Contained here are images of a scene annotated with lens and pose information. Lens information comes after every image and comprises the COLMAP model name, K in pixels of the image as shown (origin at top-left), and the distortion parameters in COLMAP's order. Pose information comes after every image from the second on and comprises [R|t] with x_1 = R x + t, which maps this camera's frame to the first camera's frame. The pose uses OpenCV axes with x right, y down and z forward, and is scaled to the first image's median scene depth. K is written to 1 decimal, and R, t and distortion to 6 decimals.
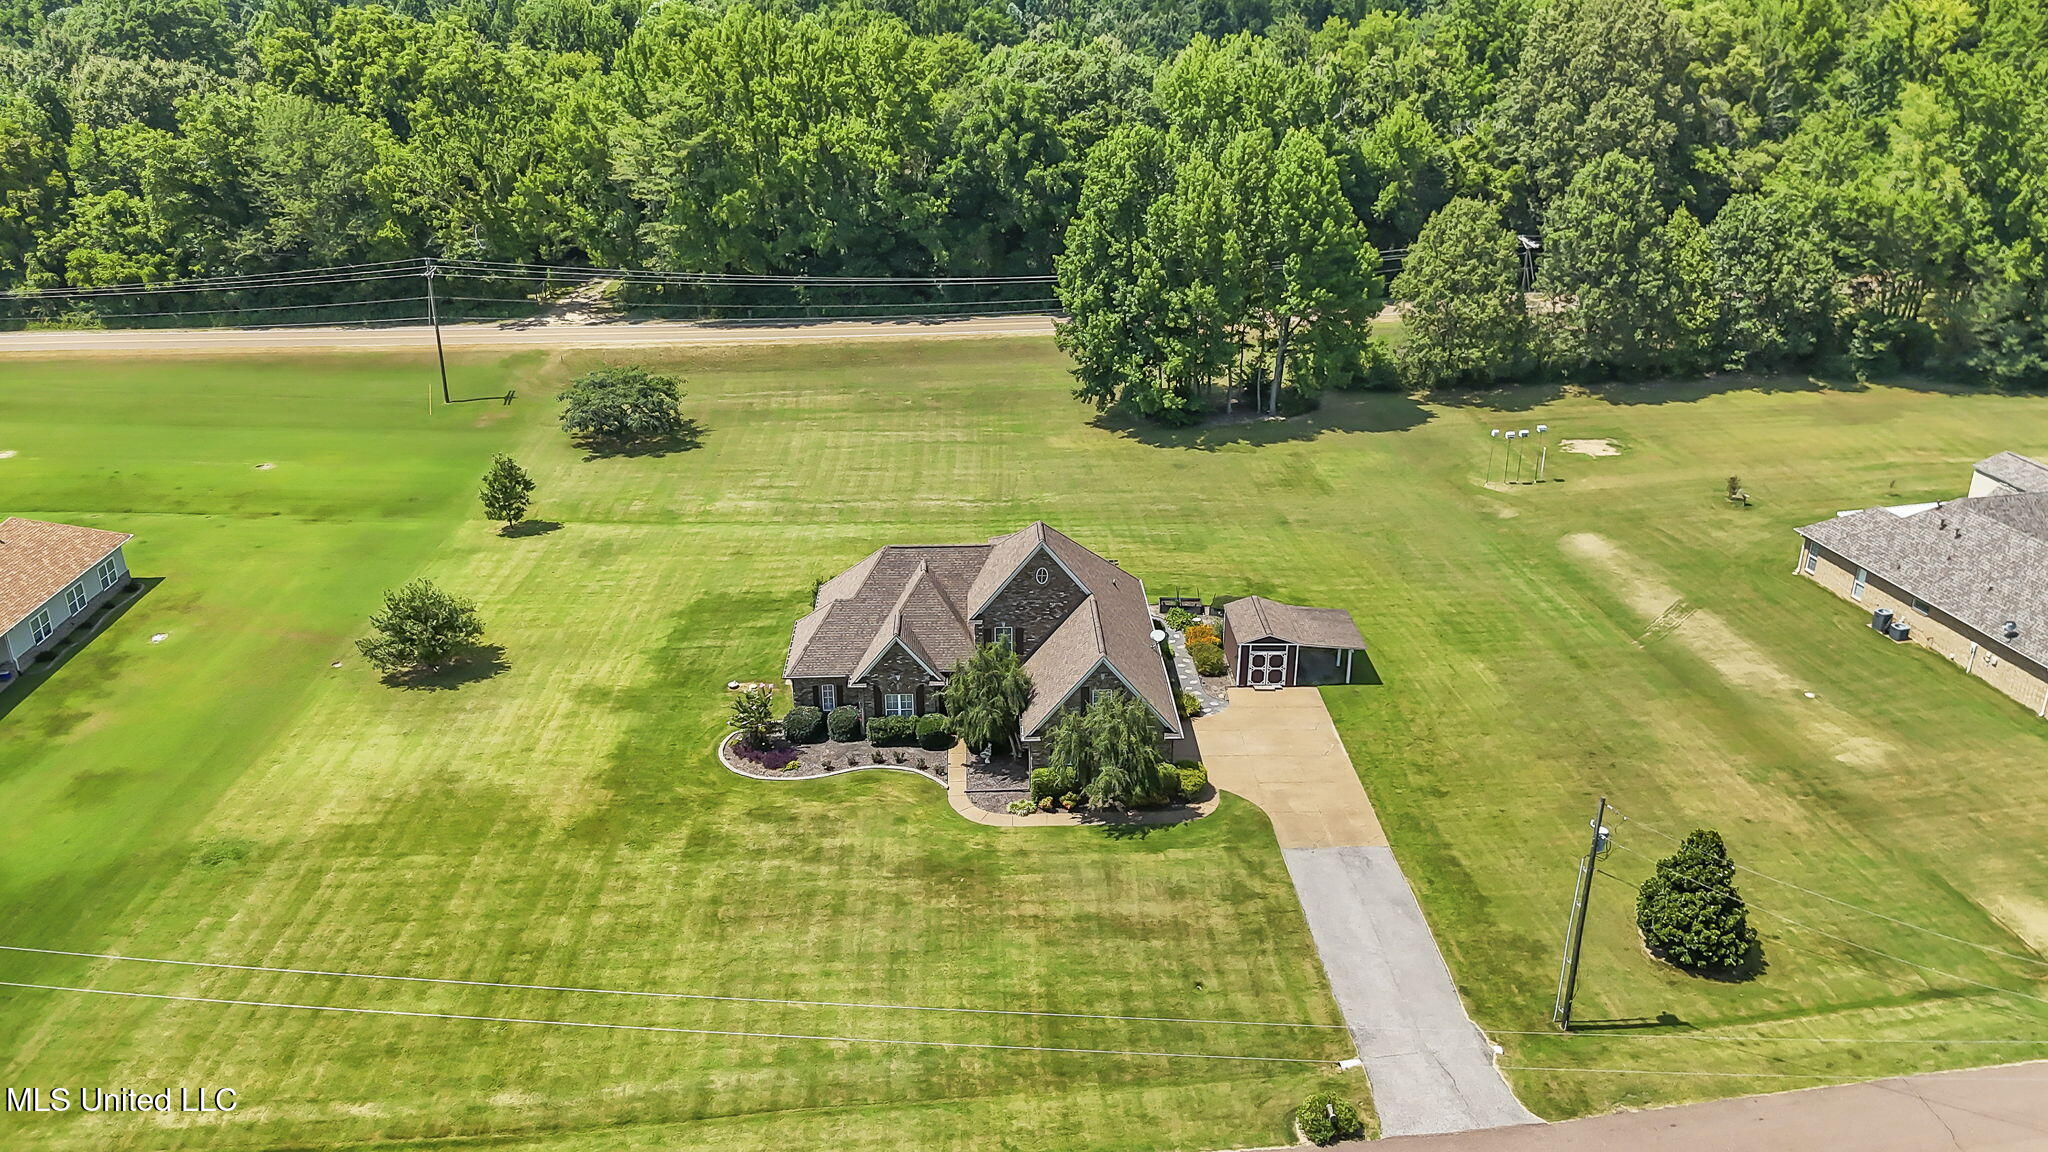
lens RADIAL K [[1585.2, 0, 1040.0], [0, 1585.2, 578.1], [0, 0, 1]] dist [0.075379, -0.101585]
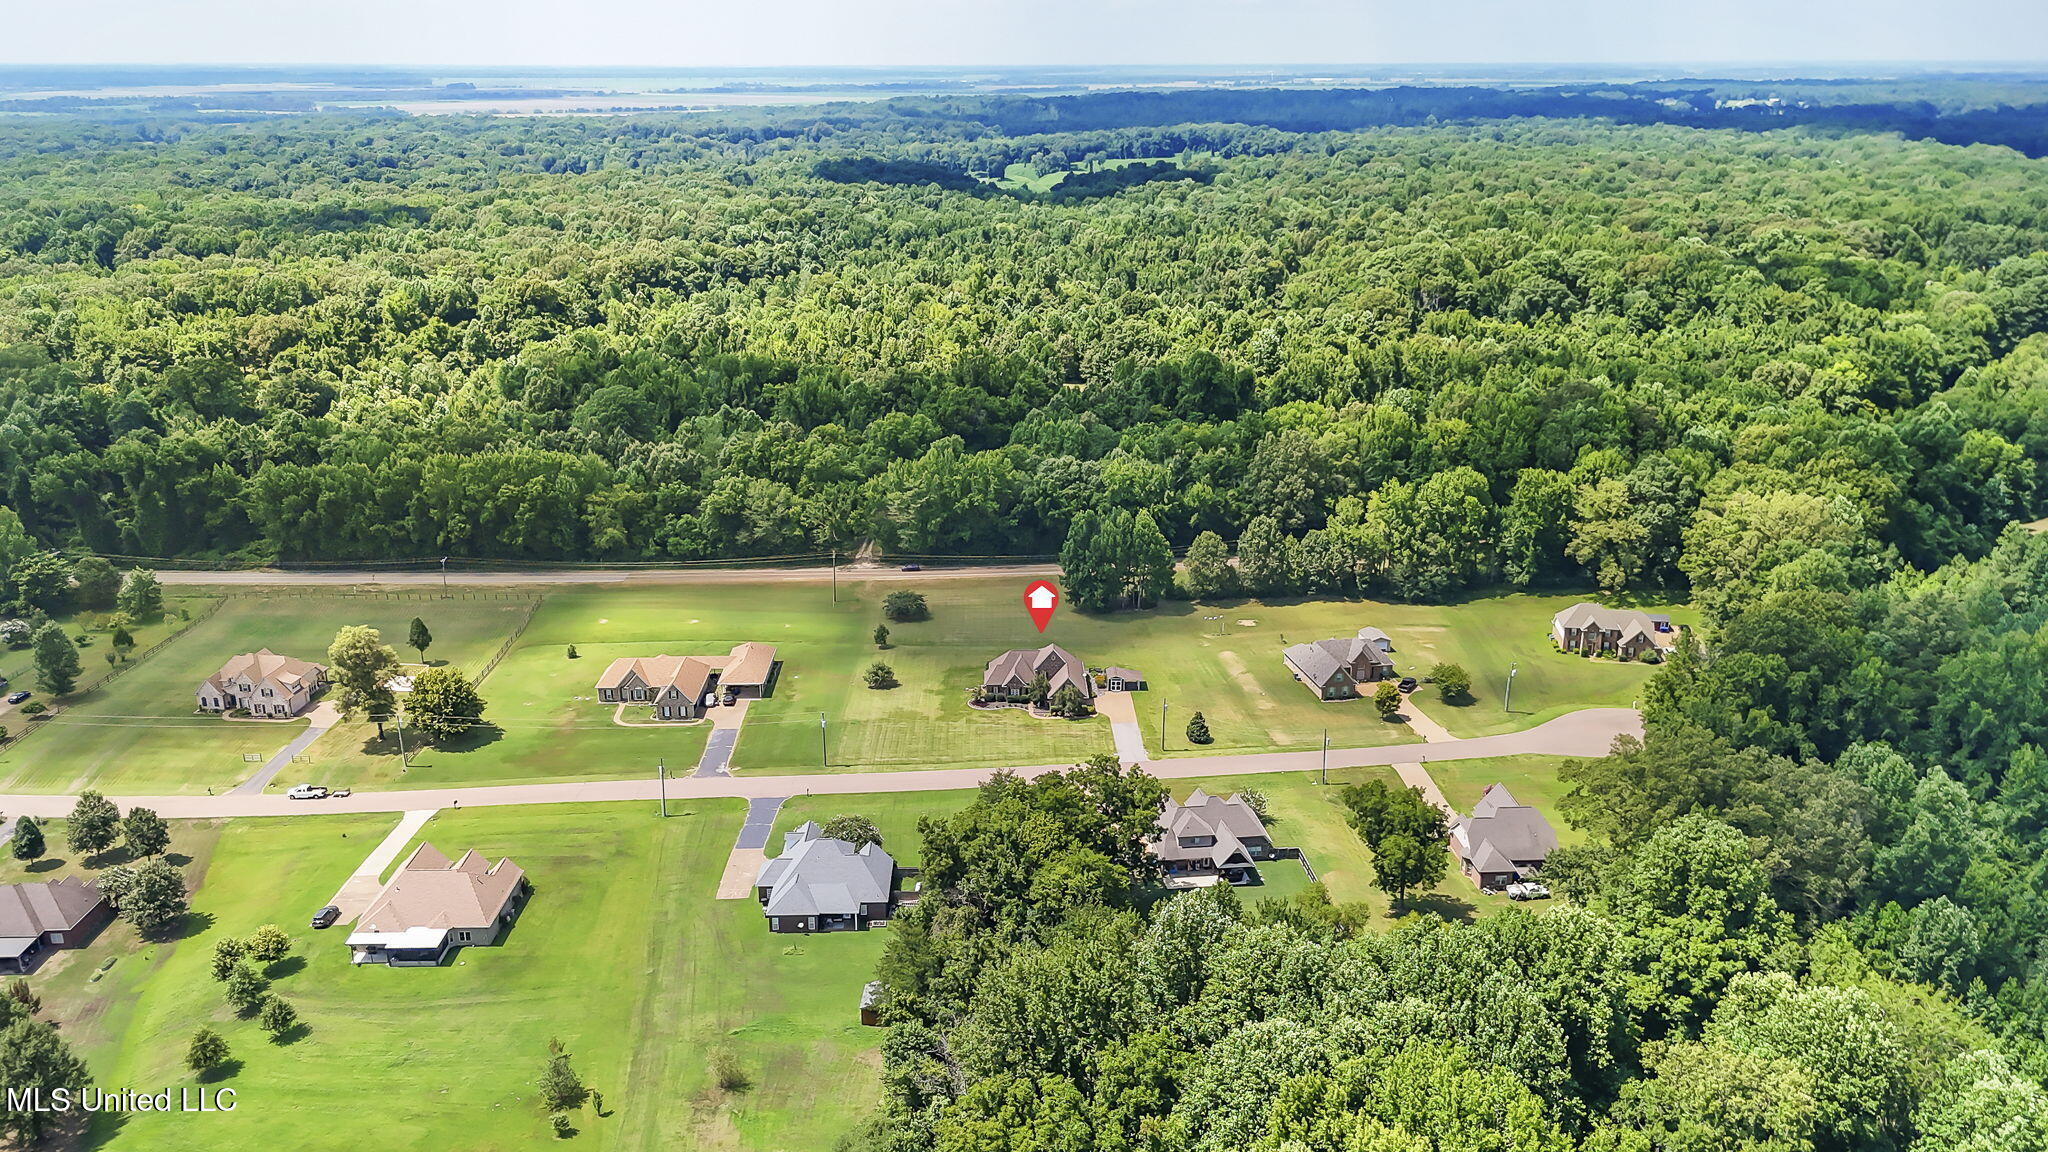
lens RADIAL K [[1585.2, 0, 1040.0], [0, 1585.2, 578.1], [0, 0, 1]] dist [0.075379, -0.101585]
pose [[0.999920, 0.008978, -0.008941, 0.000806], [-0.009770, 0.995632, -0.092847, 0.116618], [0.008068, 0.092927, 0.995640, -2.024073]]
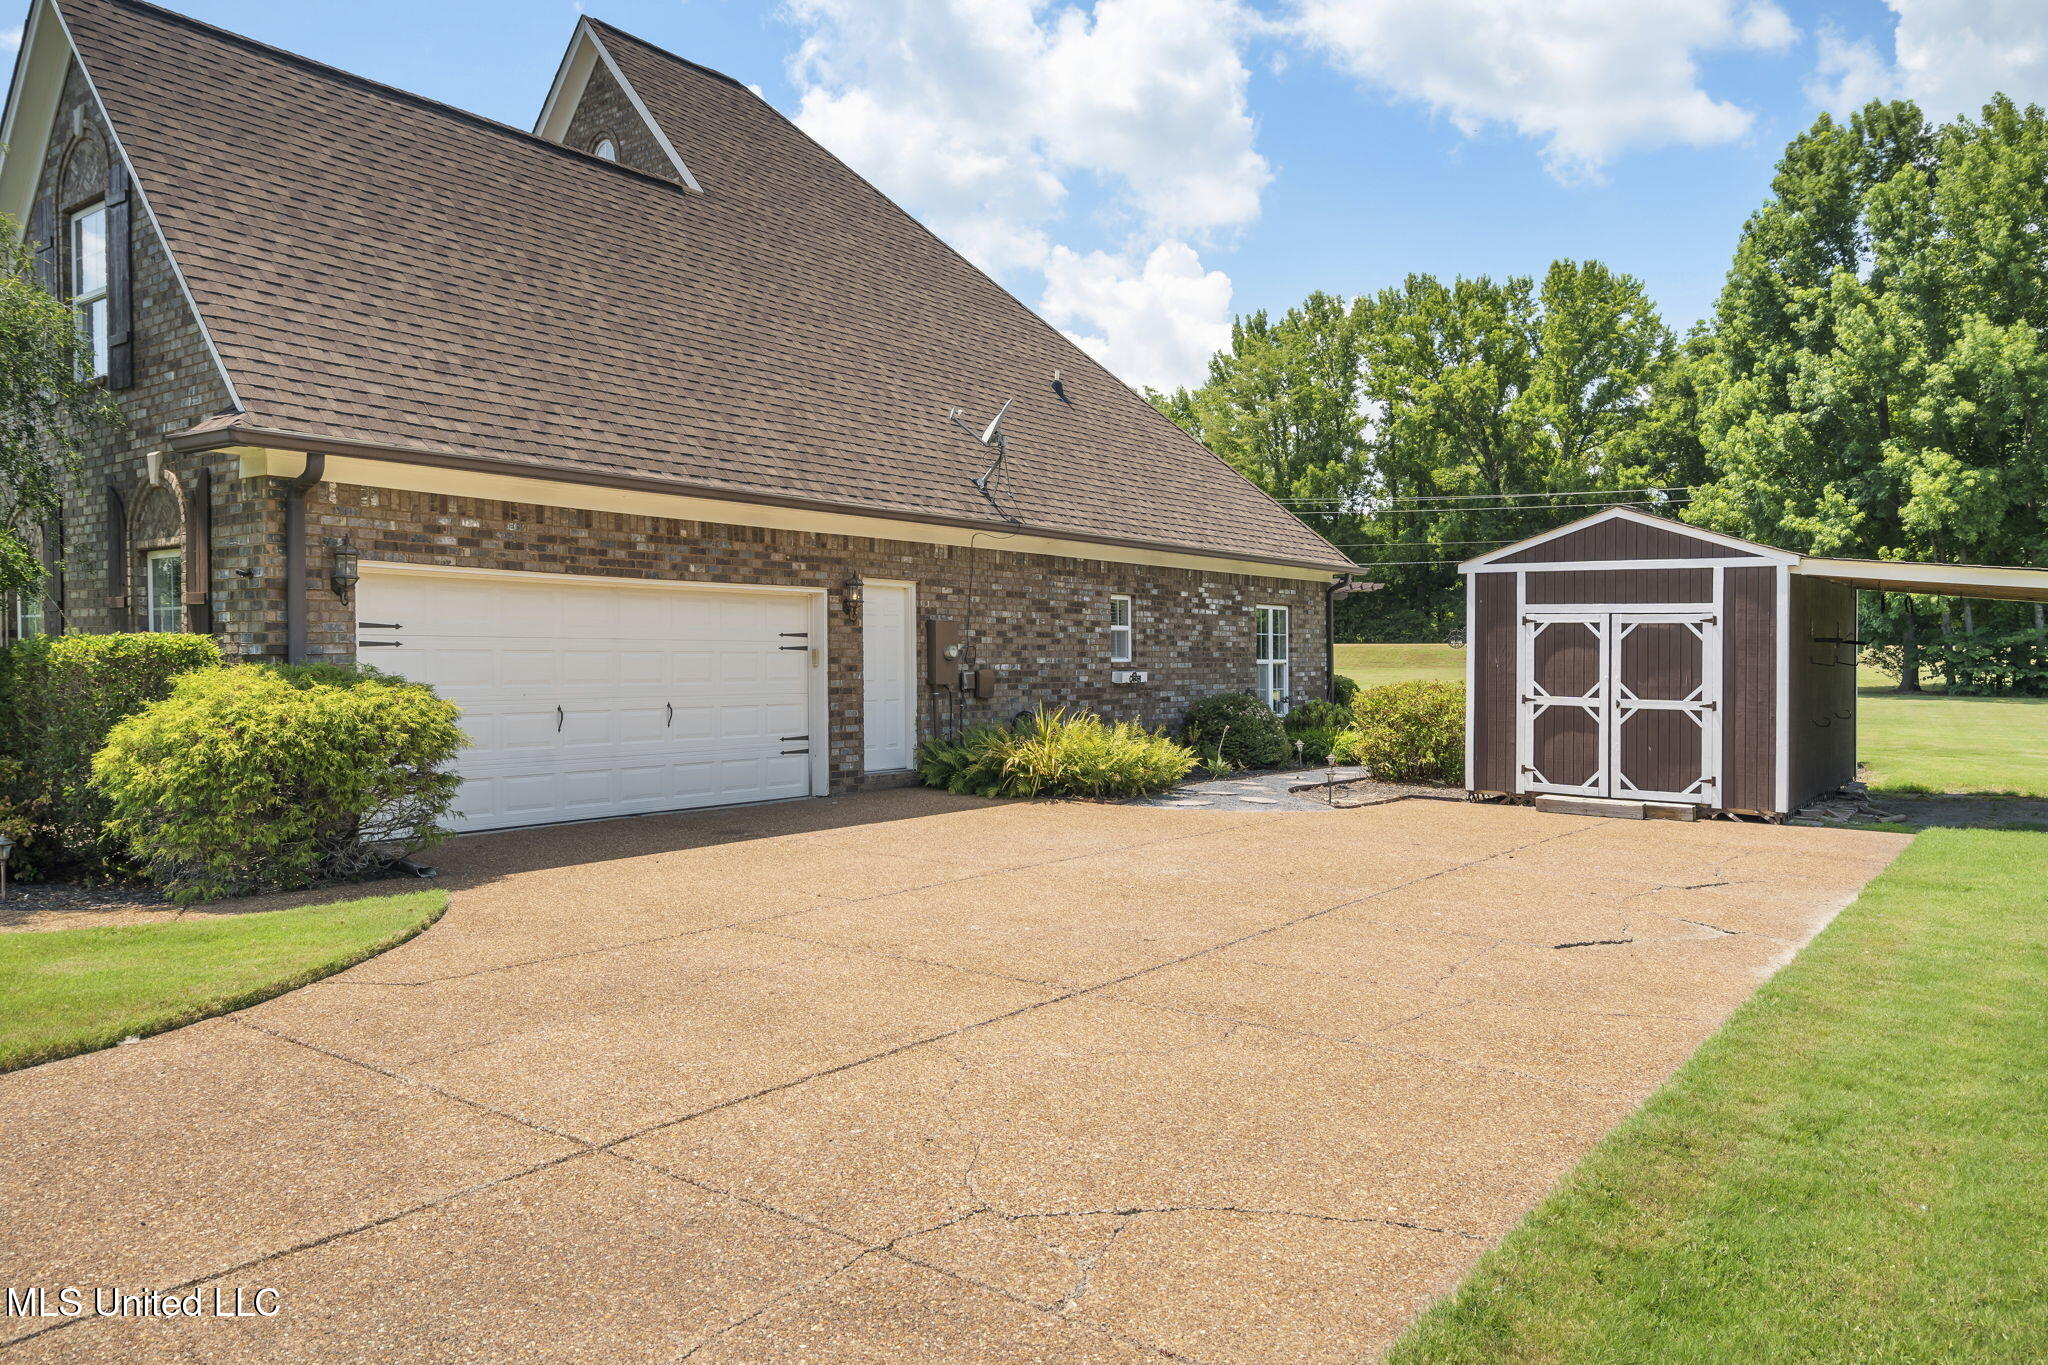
lens RADIAL K [[1404.0, 0, 1012.4], [0, 1404.0, 633.0], [0, 0, 1]] dist [-0.002698, 0.022679]
pose [[0.761275, -0.006629, -0.648395, 0.155039], [-0.265617, 0.909016, -0.321152, 0.096626], [0.591530, 0.416709, 0.690250, 0.652820]]
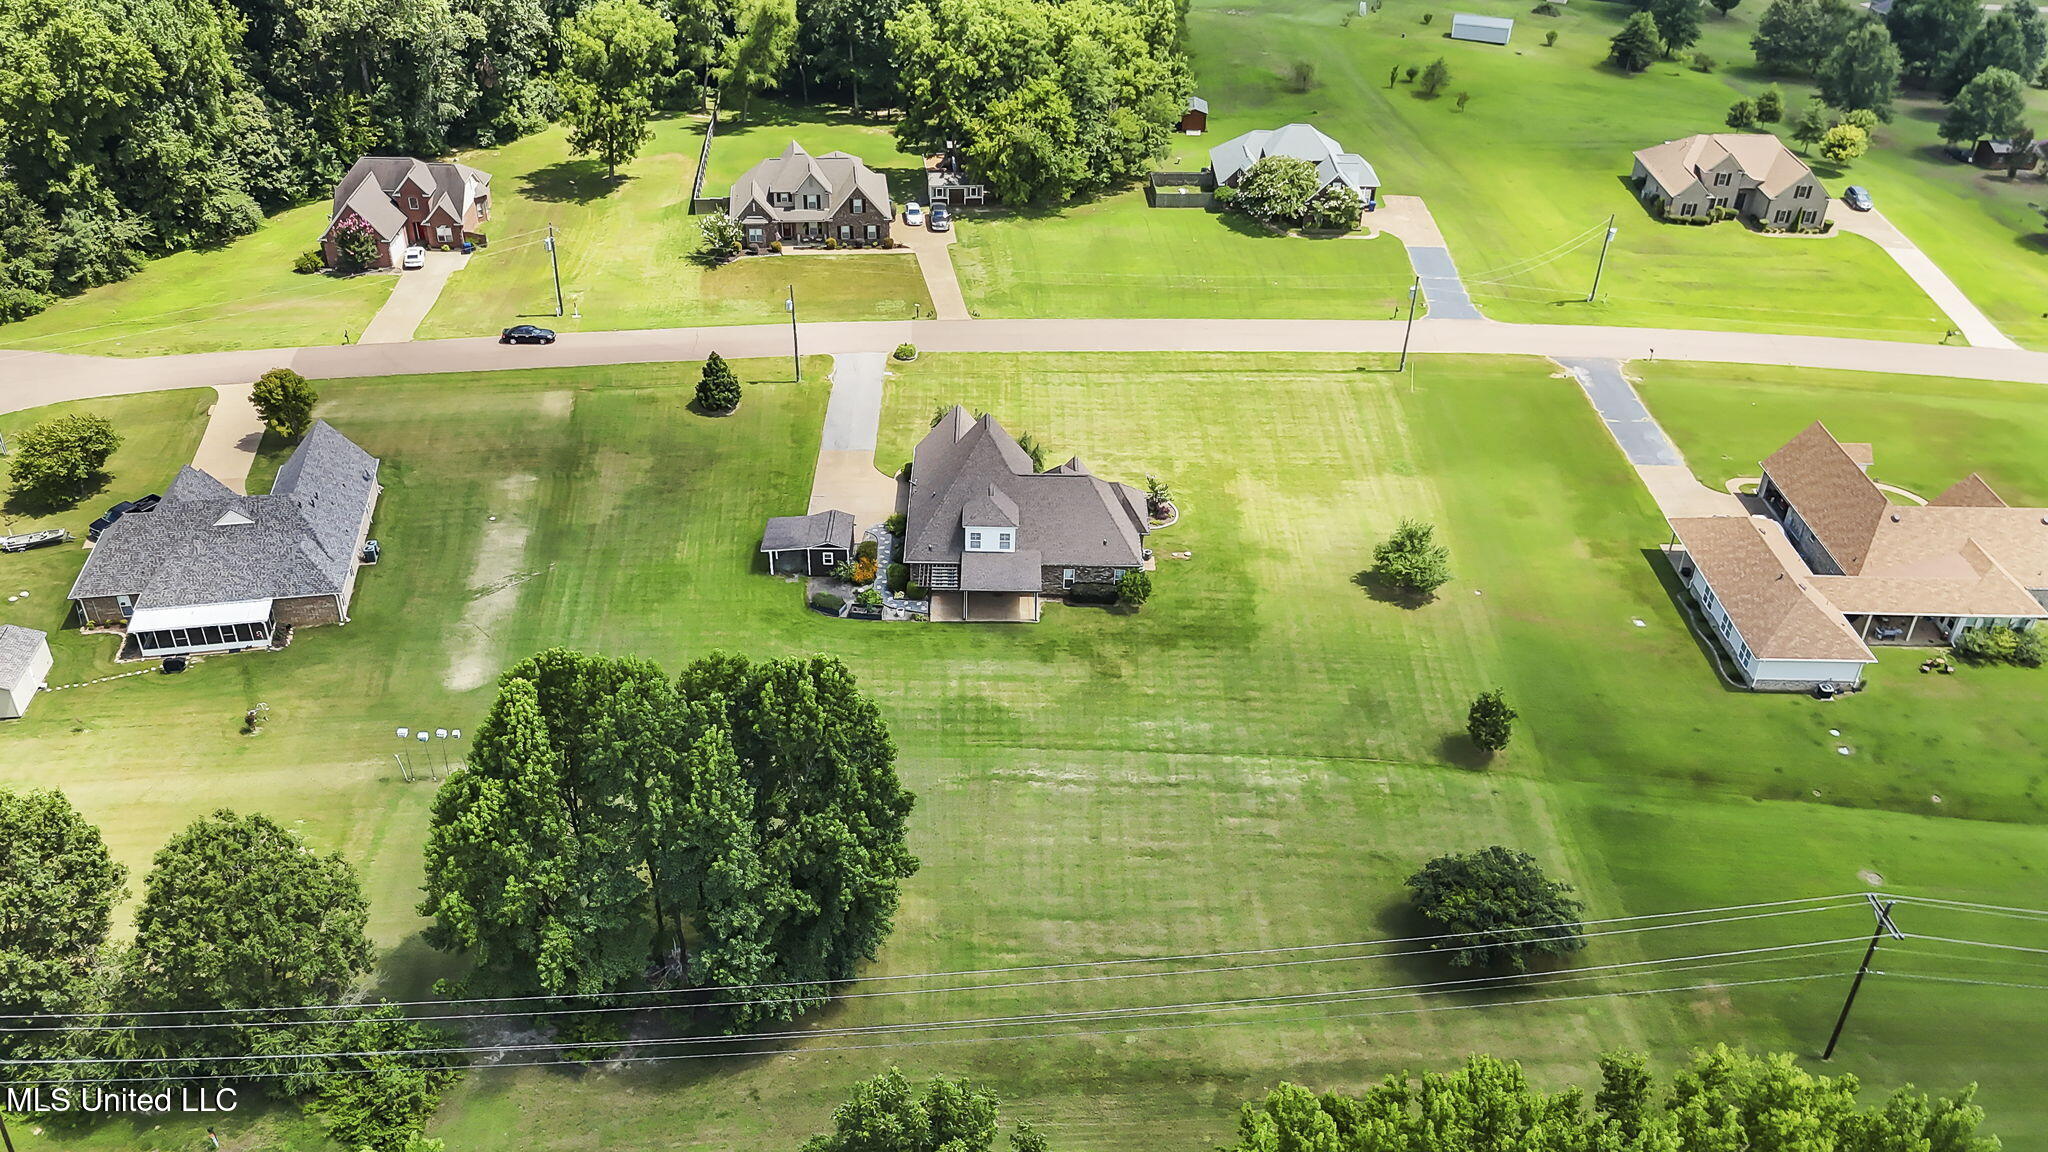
lens RADIAL K [[1585.2, 0, 1040.0], [0, 1585.2, 578.1], [0, 0, 1]] dist [0.075379, -0.101585]
pose [[-0.999581, -0.023023, 0.017524, -0.063885], [0.002133, 0.545357, 0.838201, -0.929607], [-0.028855, 0.837888, -0.545079, 1.454912]]
